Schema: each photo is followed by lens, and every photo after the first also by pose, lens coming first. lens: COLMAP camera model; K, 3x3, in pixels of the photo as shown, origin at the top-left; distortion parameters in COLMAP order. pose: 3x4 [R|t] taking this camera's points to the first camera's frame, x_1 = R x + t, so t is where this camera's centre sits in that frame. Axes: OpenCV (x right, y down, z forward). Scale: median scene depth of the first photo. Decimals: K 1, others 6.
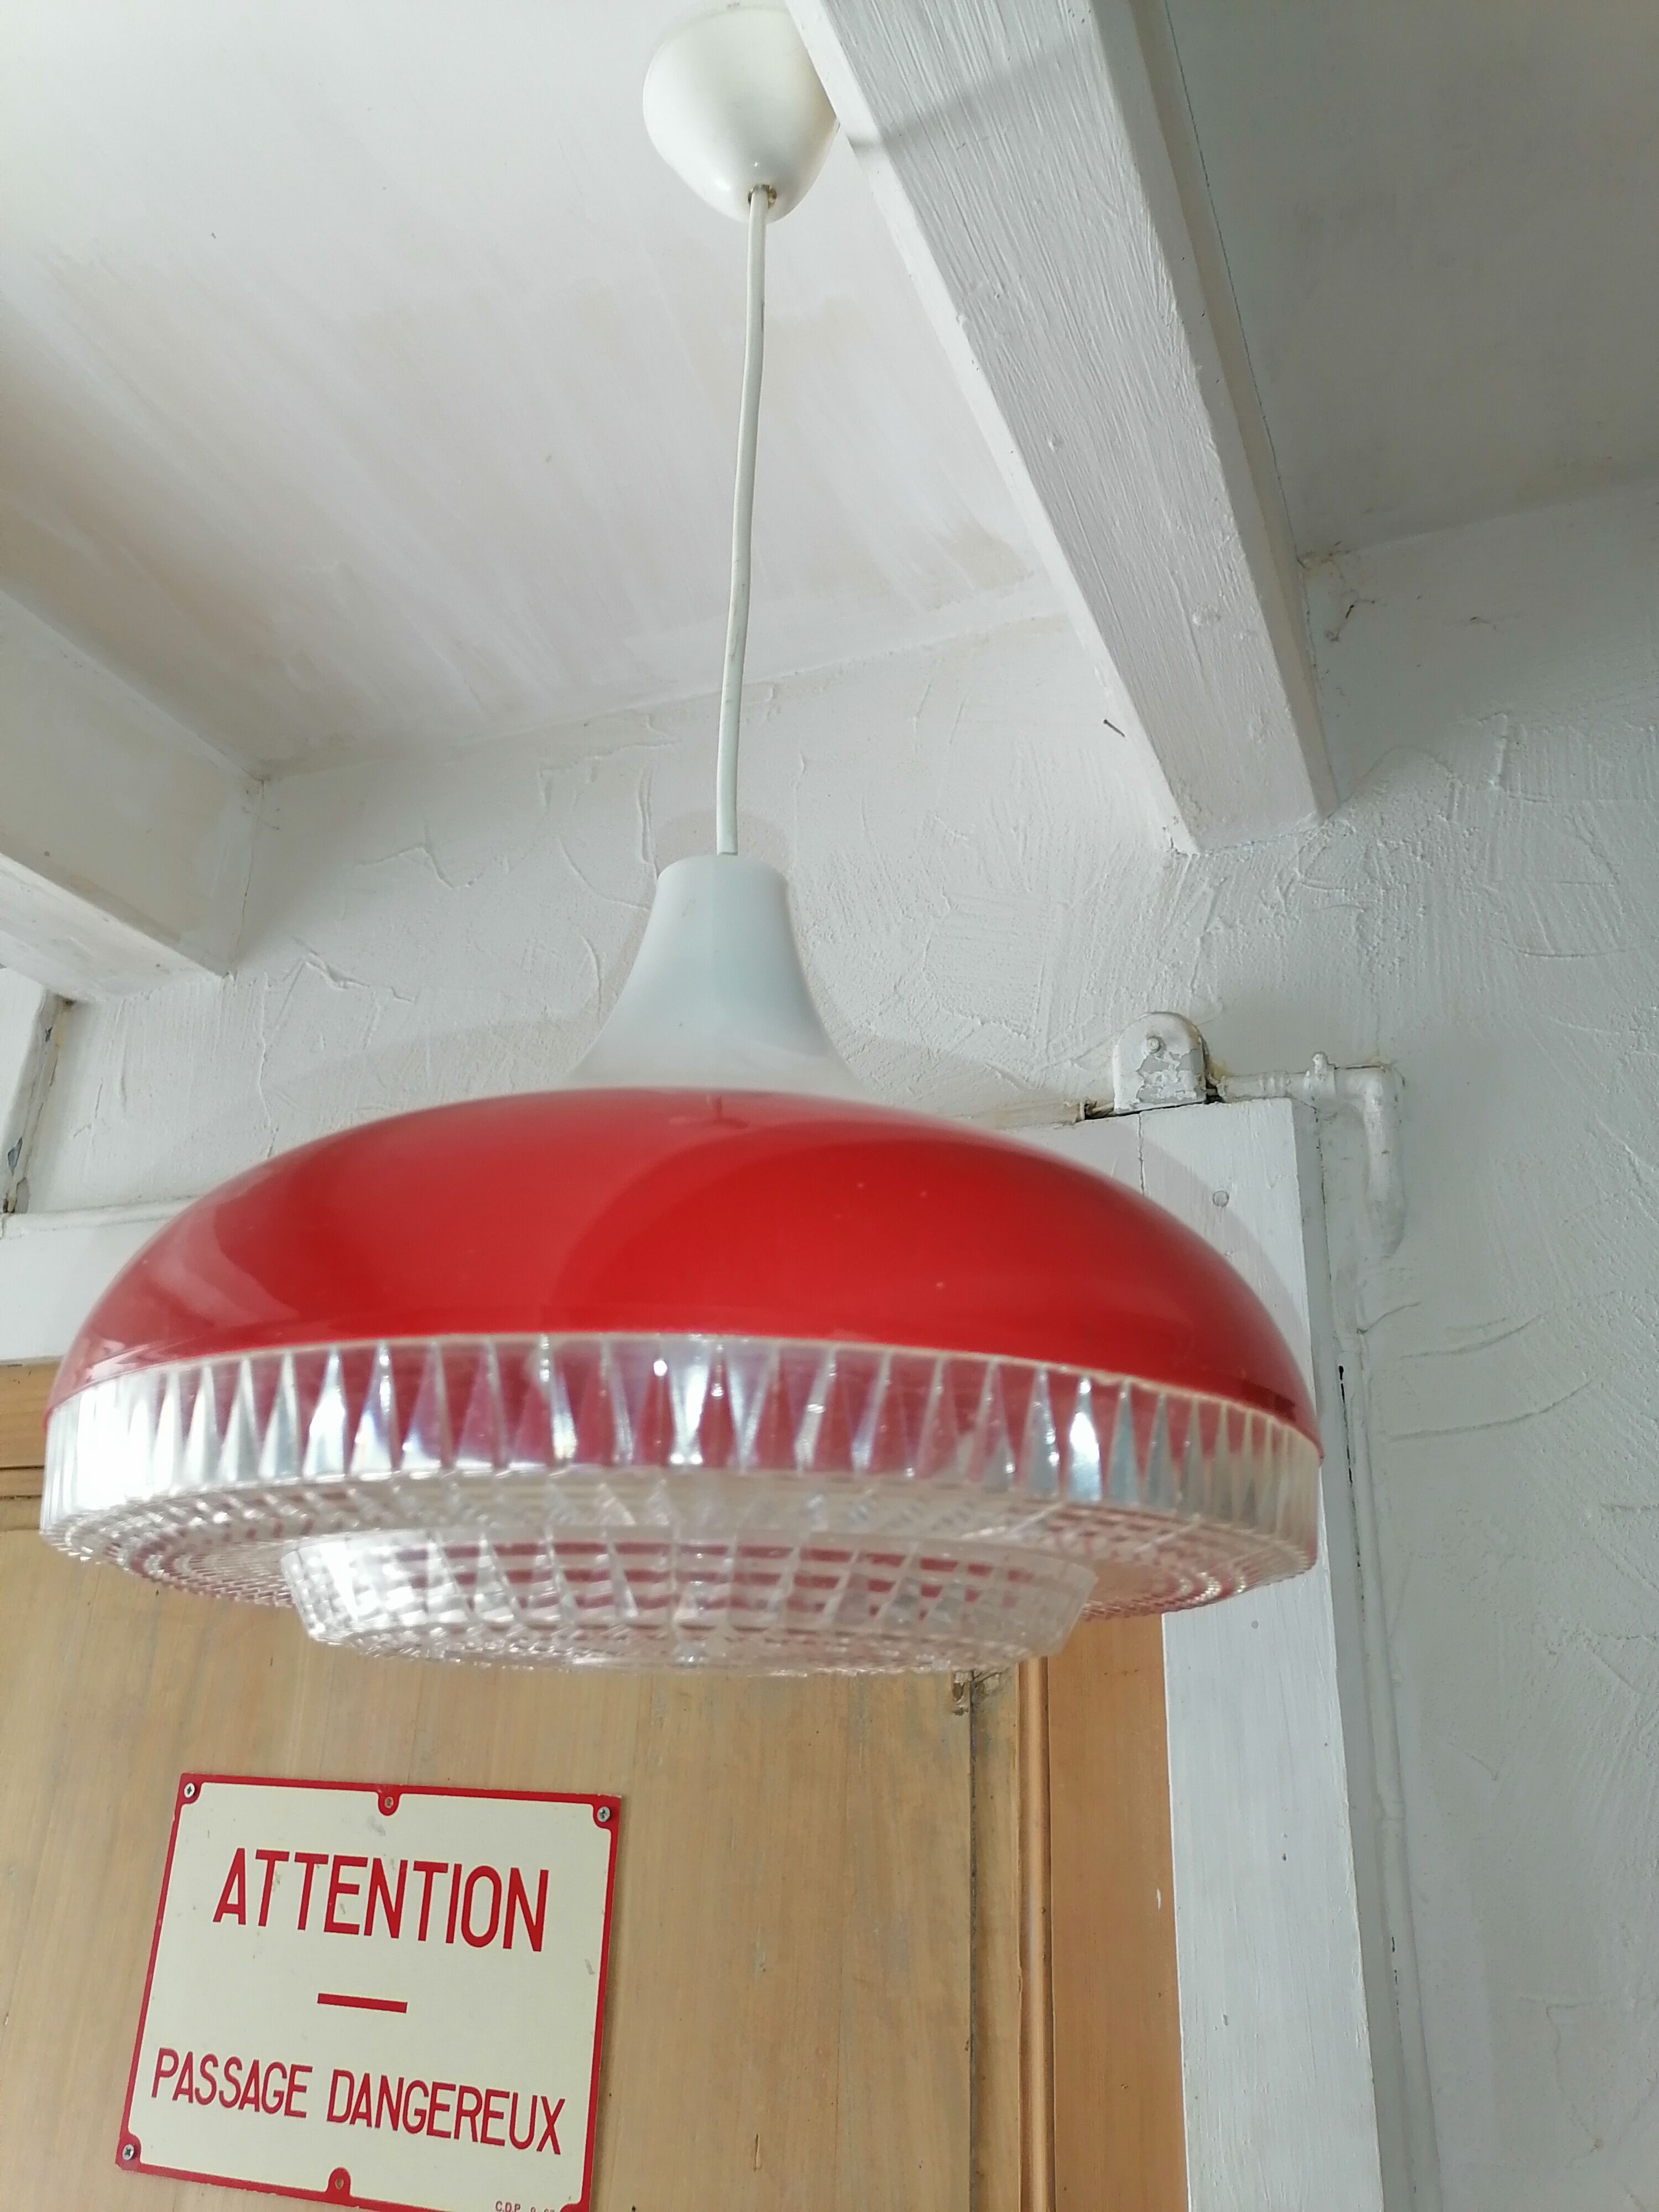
lens RADIAL K [[1717.6, 0, 813.9], [0, 1717.6, 1095.6], [0, 0, 1]] dist [0.035937, 0.002157]
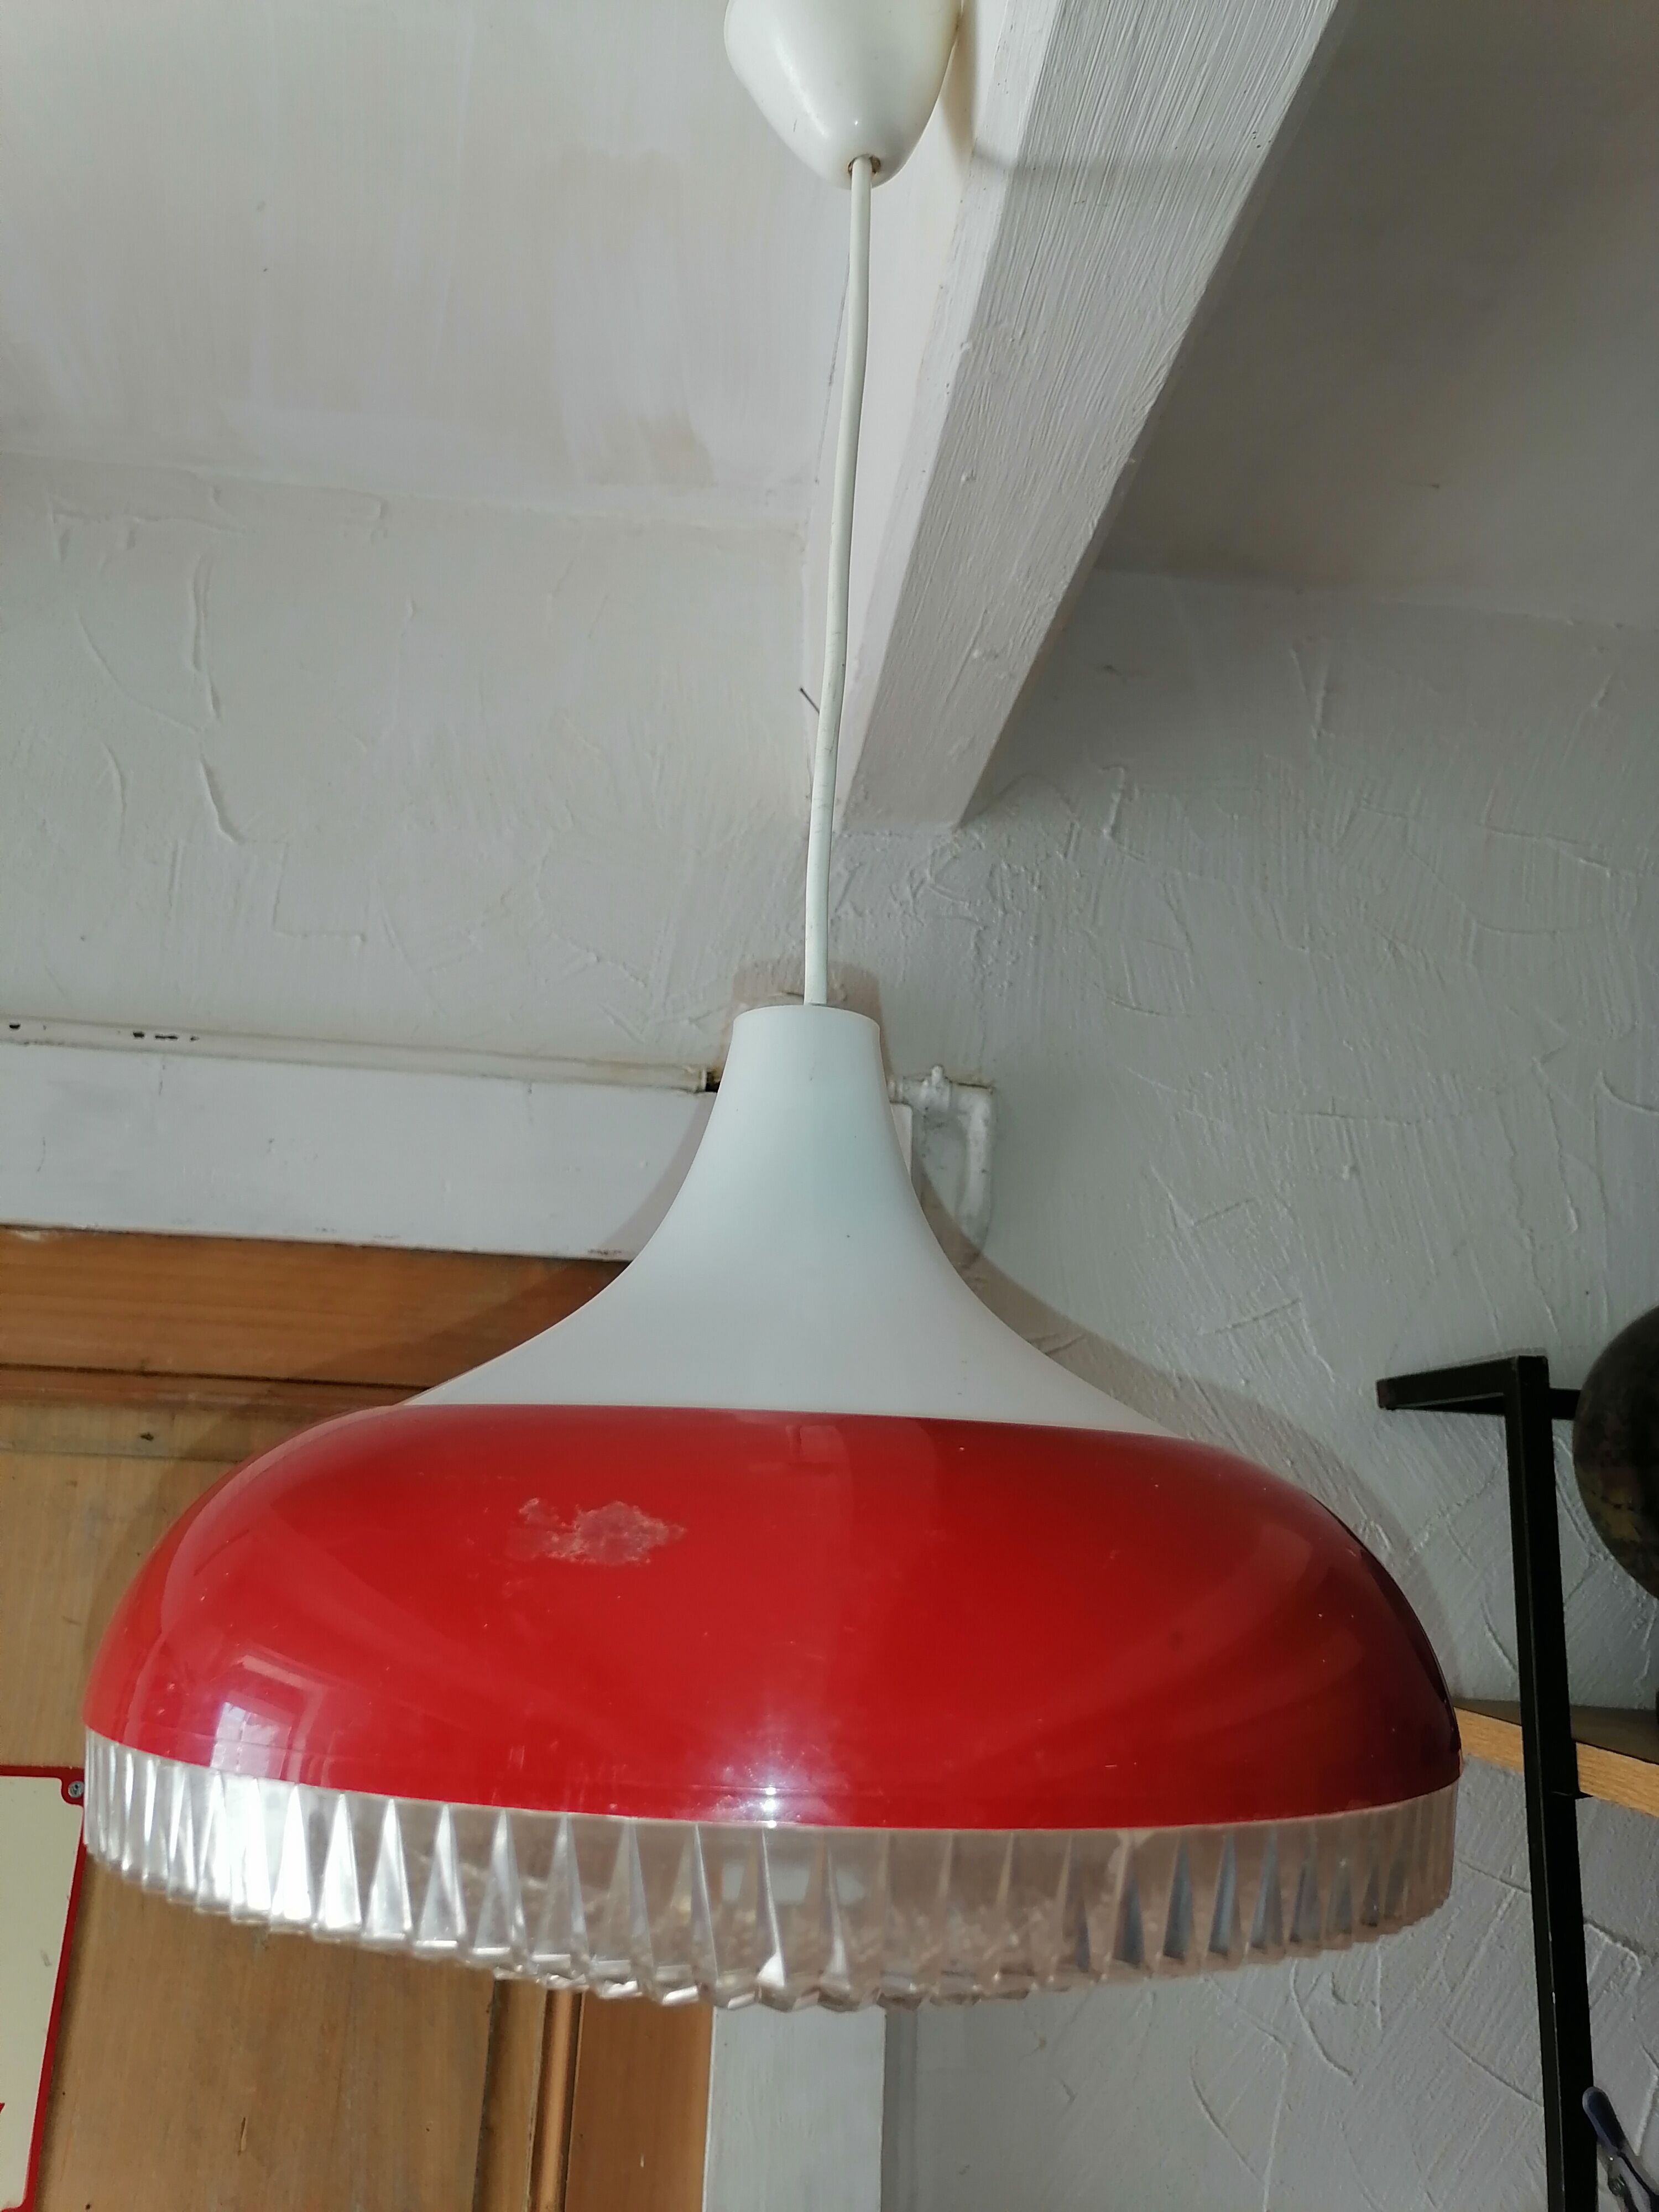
lens RADIAL K [[1714.6, 0, 821.7], [0, 1714.6, 1084.8], [0, 0, 1]] dist [0.024511, -0.014722]
pose [[0.874156, 0.127460, 0.468620, -0.252462], [-0.191951, 0.977053, 0.092314, -0.094961], [-0.446101, -0.170649, 0.878563, 0.115502]]
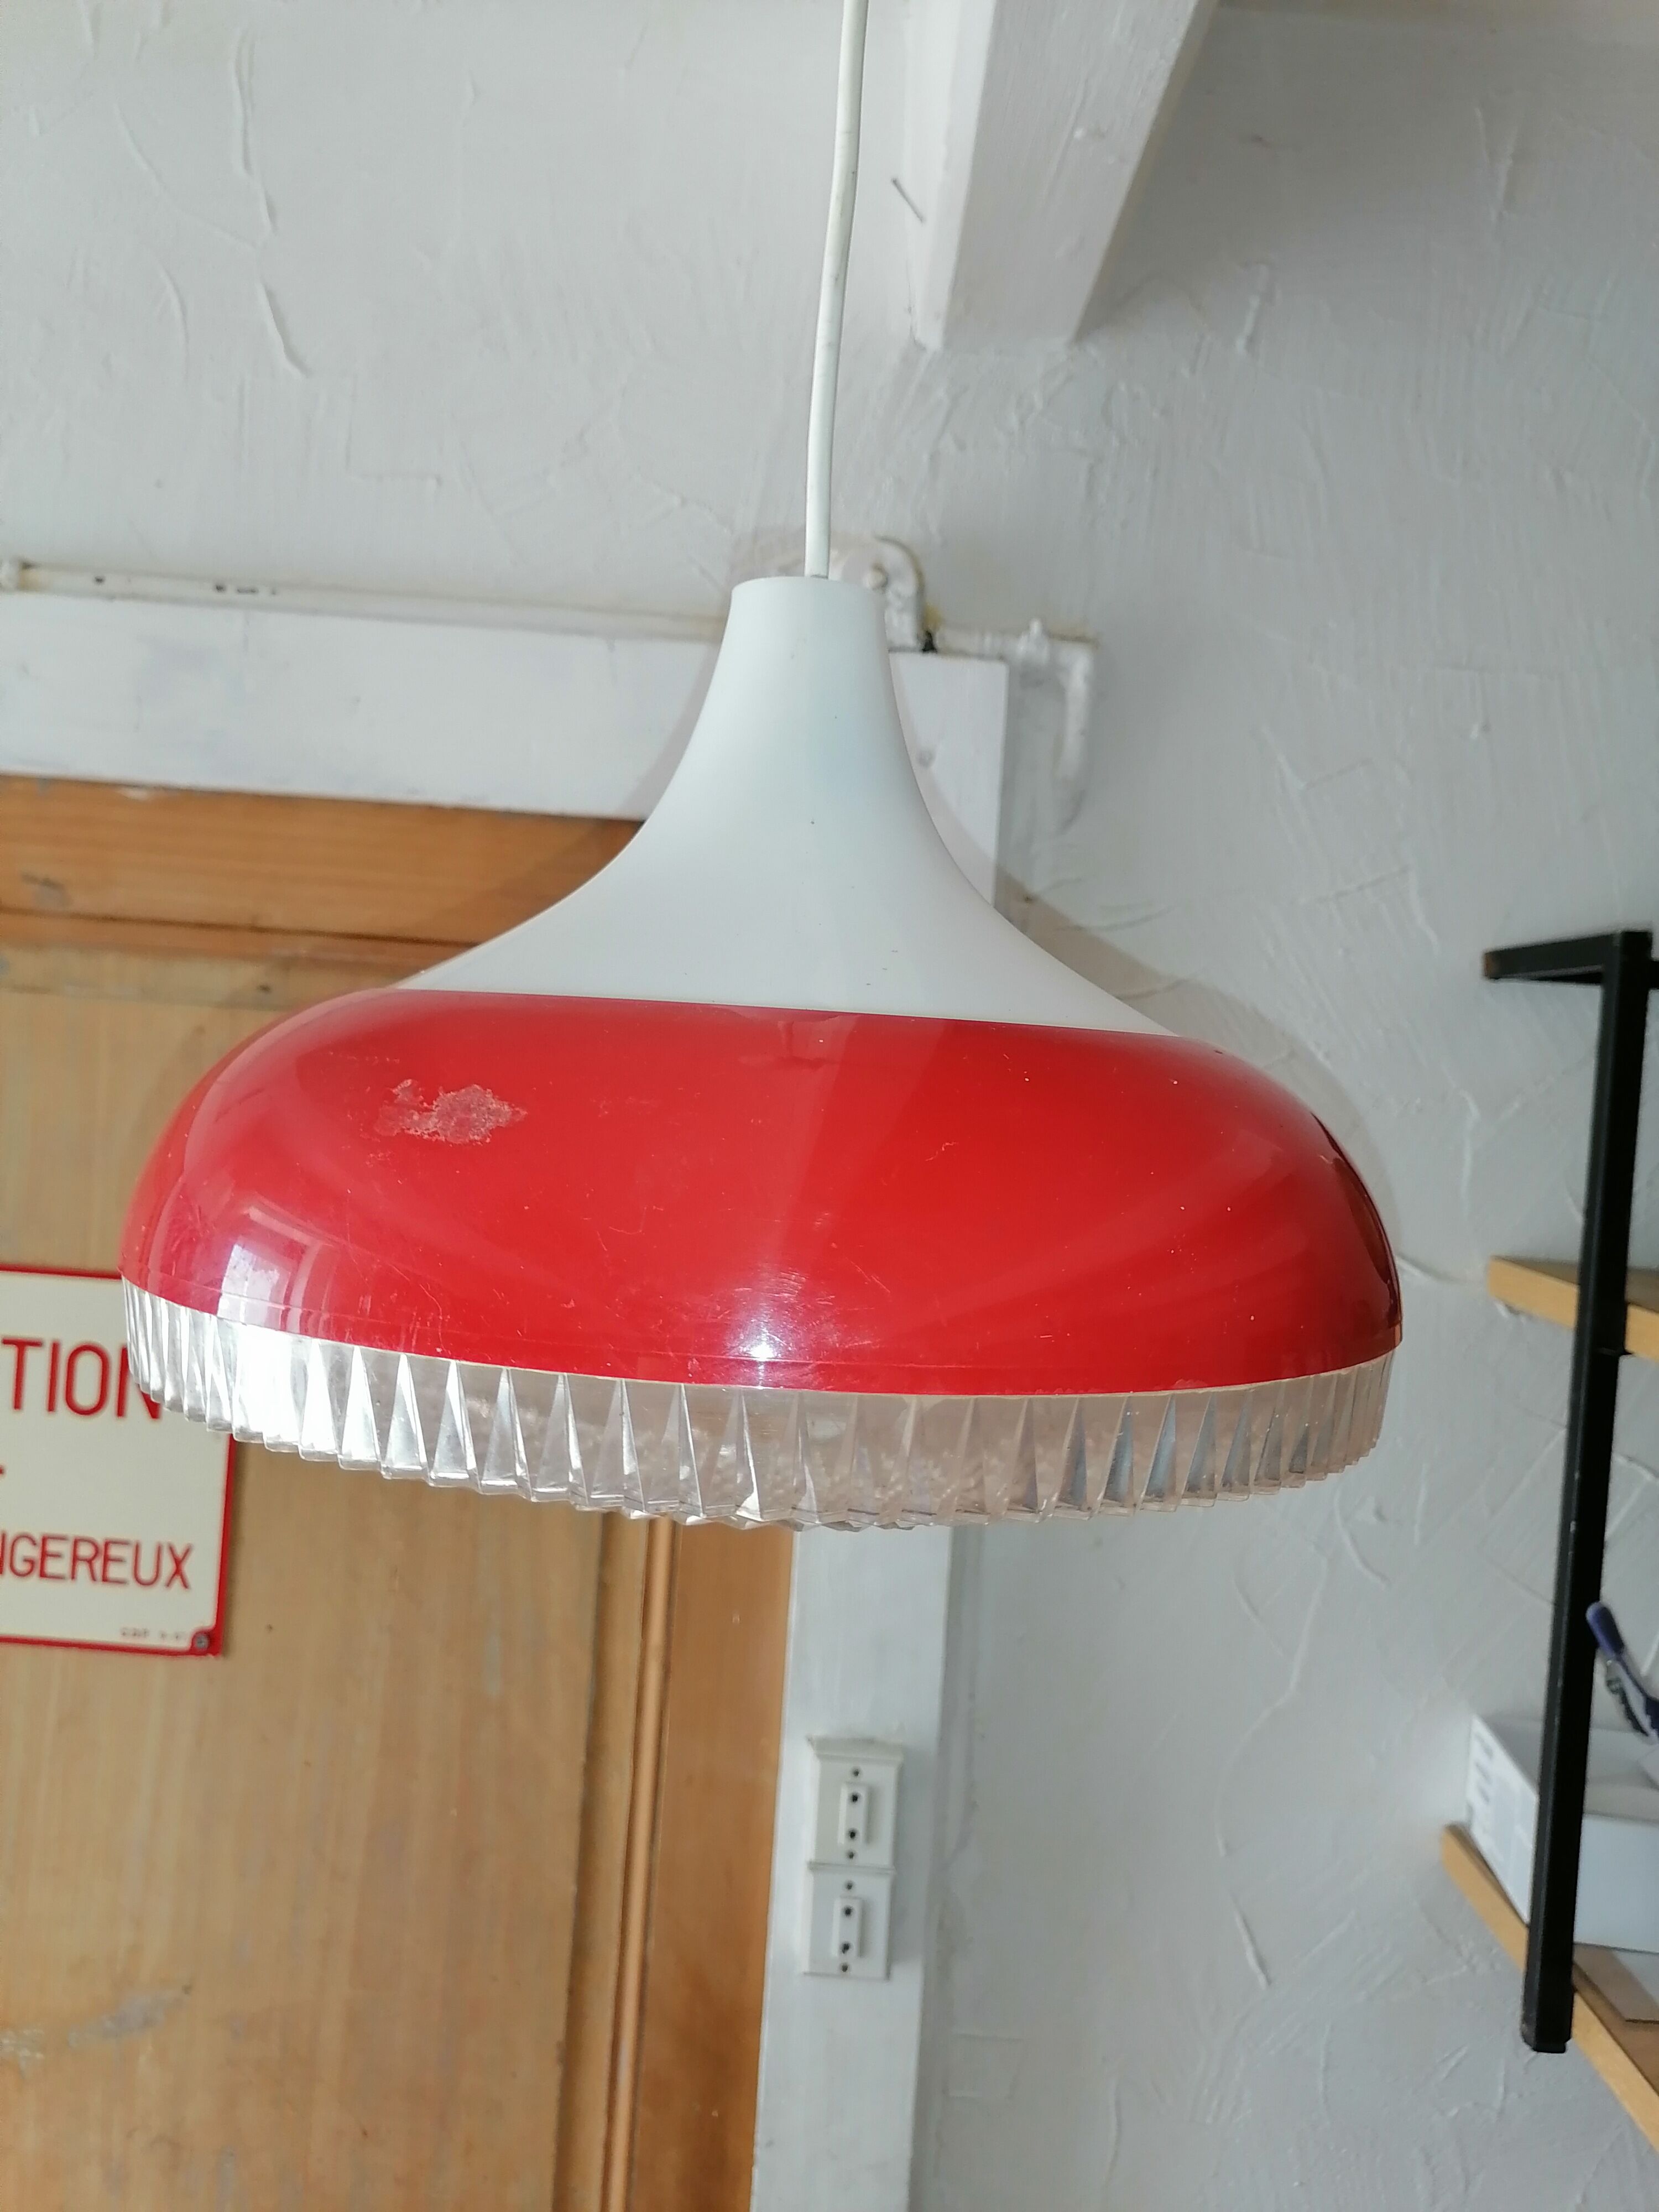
lens RADIAL K [[1739.2, 0, 822.9], [0, 1739.2, 1106.6], [0, 0, 1]] dist [0.029658, -0.013891]
pose [[0.916627, 0.017741, 0.399350, -0.214054], [-0.177913, 0.912721, 0.367814, -0.114003], [-0.357970, -0.408198, 0.839781, 0.087165]]
